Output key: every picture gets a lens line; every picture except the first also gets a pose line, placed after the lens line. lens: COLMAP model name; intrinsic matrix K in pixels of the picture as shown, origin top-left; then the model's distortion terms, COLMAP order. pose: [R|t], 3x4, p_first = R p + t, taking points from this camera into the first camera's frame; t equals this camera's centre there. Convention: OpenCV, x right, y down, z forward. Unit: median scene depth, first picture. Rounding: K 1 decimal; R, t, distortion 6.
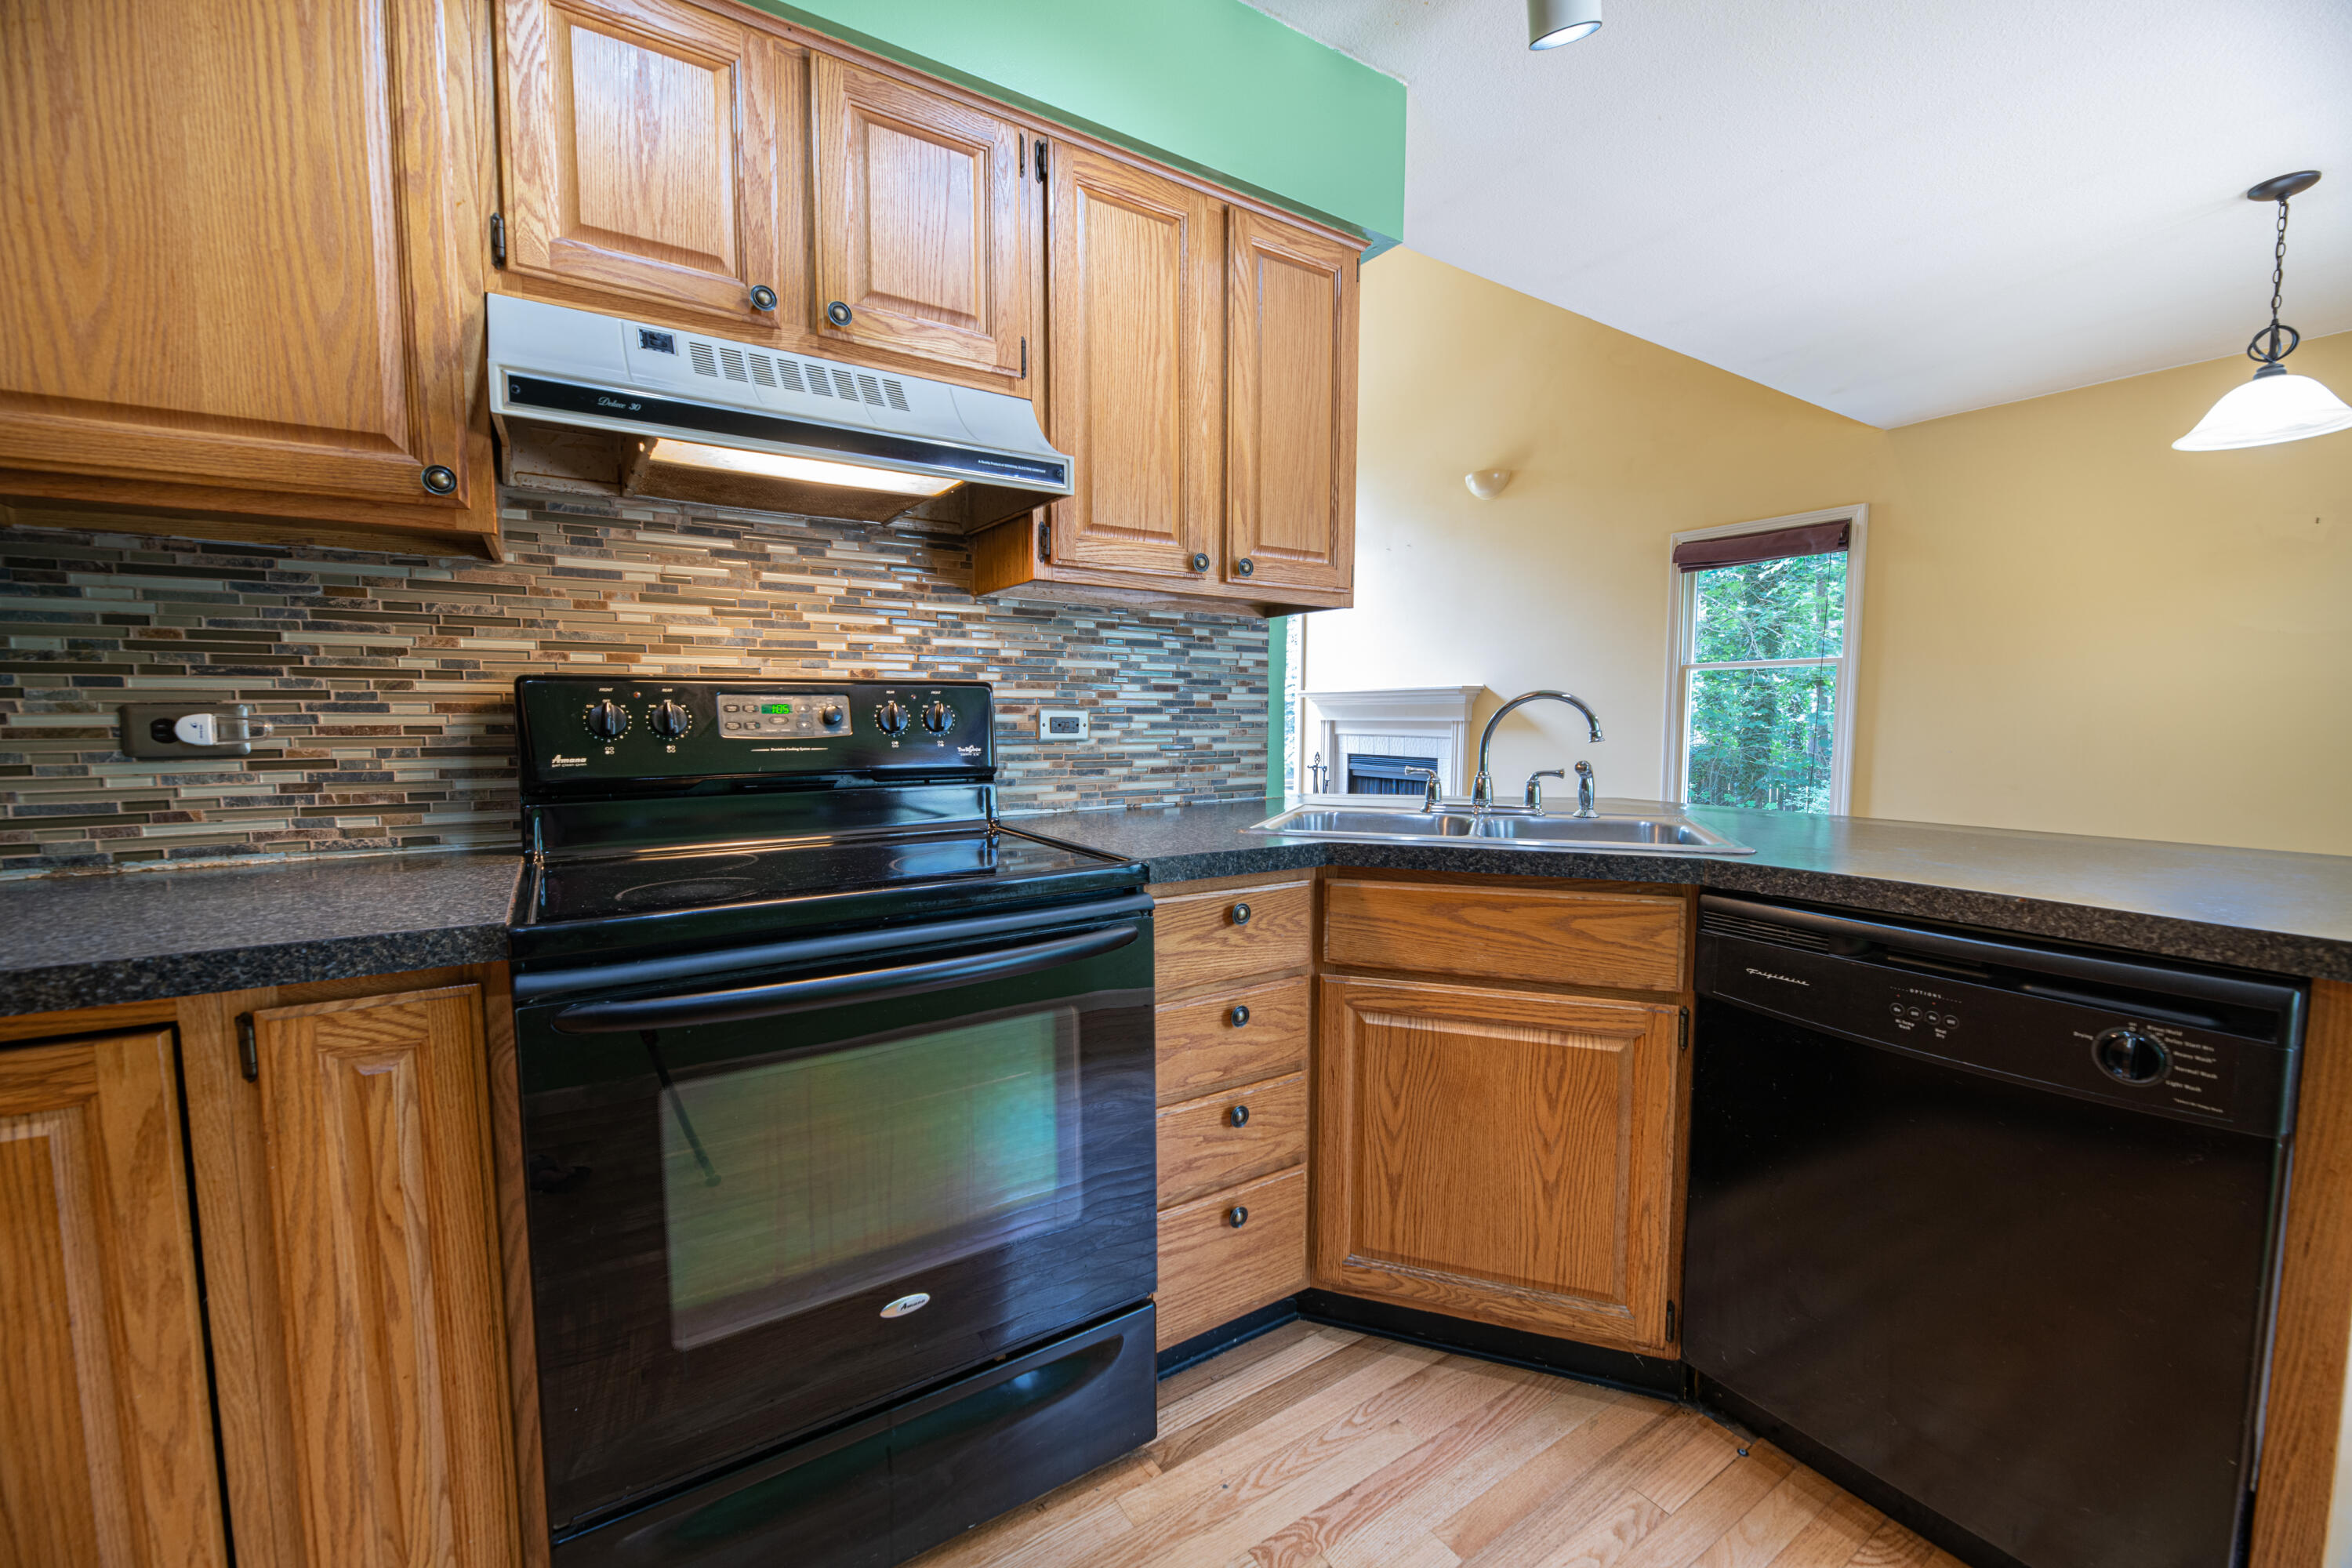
lens RADIAL K [[944.1, 0, 1178.6], [0, 944.1, 790.8], [0, 0, 1]] dist [-0.001923, -0.002582]
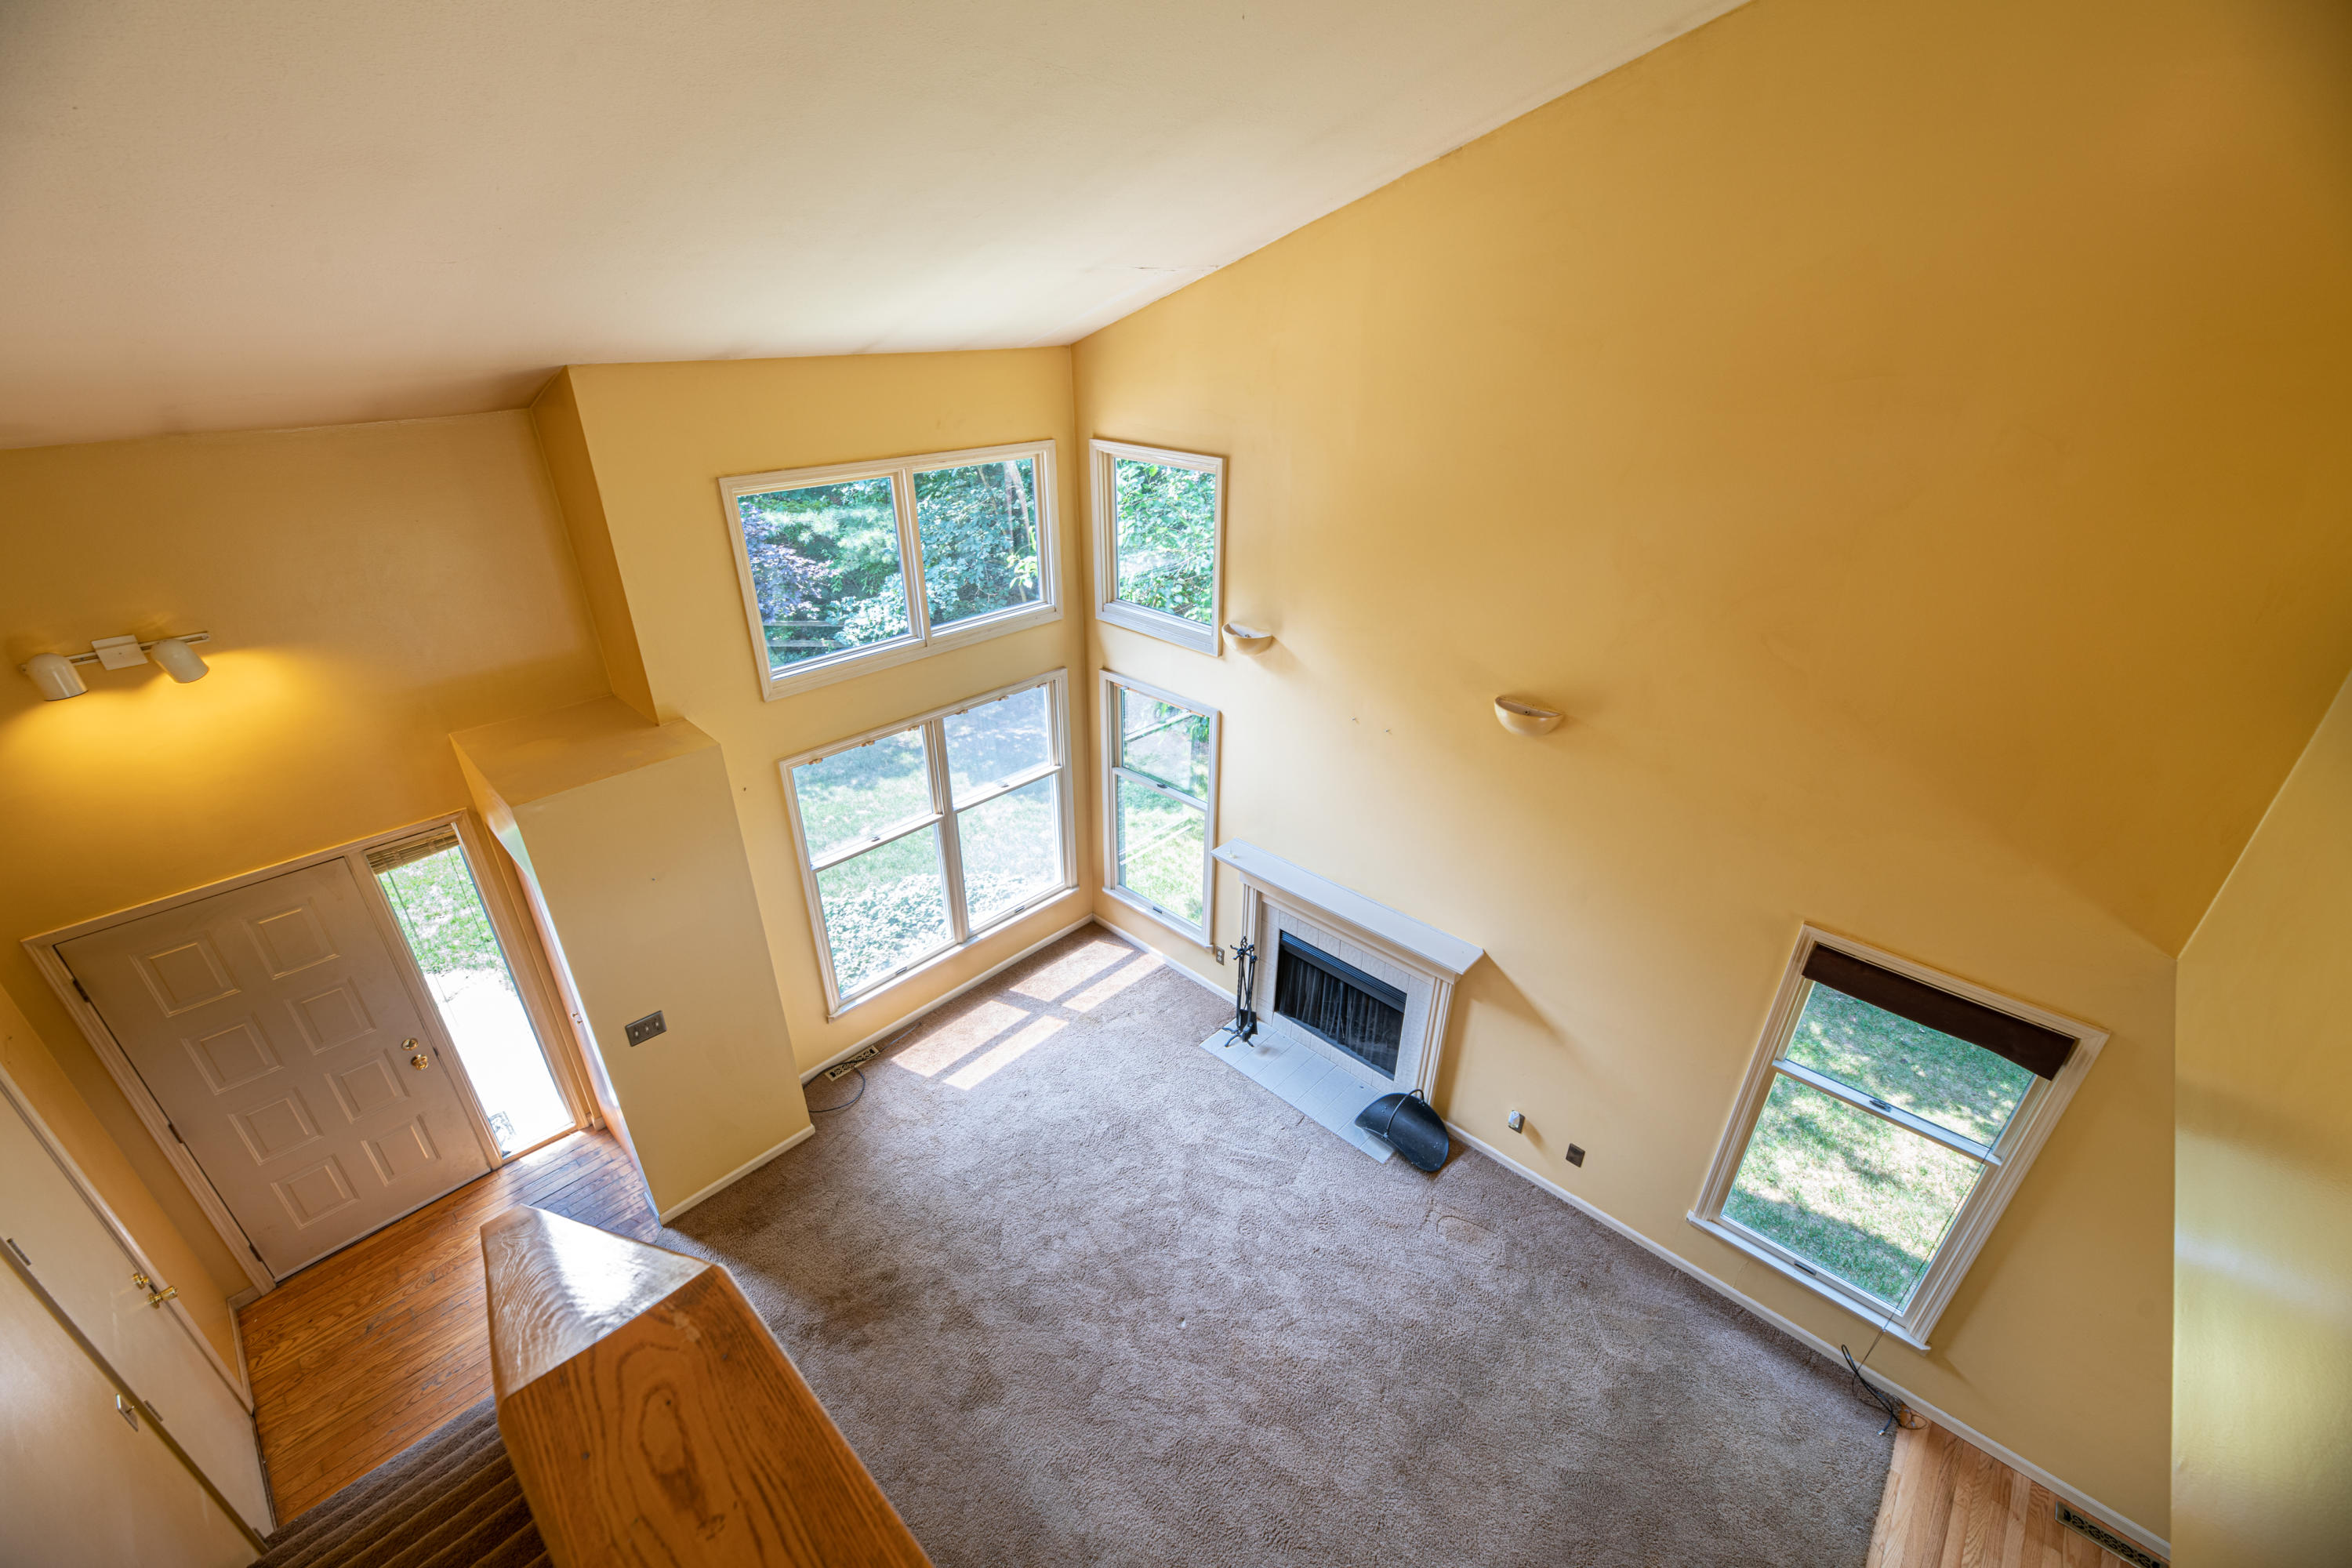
lens RADIAL K [[944.1, 0, 1178.6], [0, 944.1, 790.8], [0, 0, 1]] dist [-0.001923, -0.002582]
pose [[0.972279, -0.103828, 0.209505, -0.221275], [0.014567, 0.921160, 0.388910, -1.735561], [-0.233368, -0.375078, 0.897138, 1.328317]]
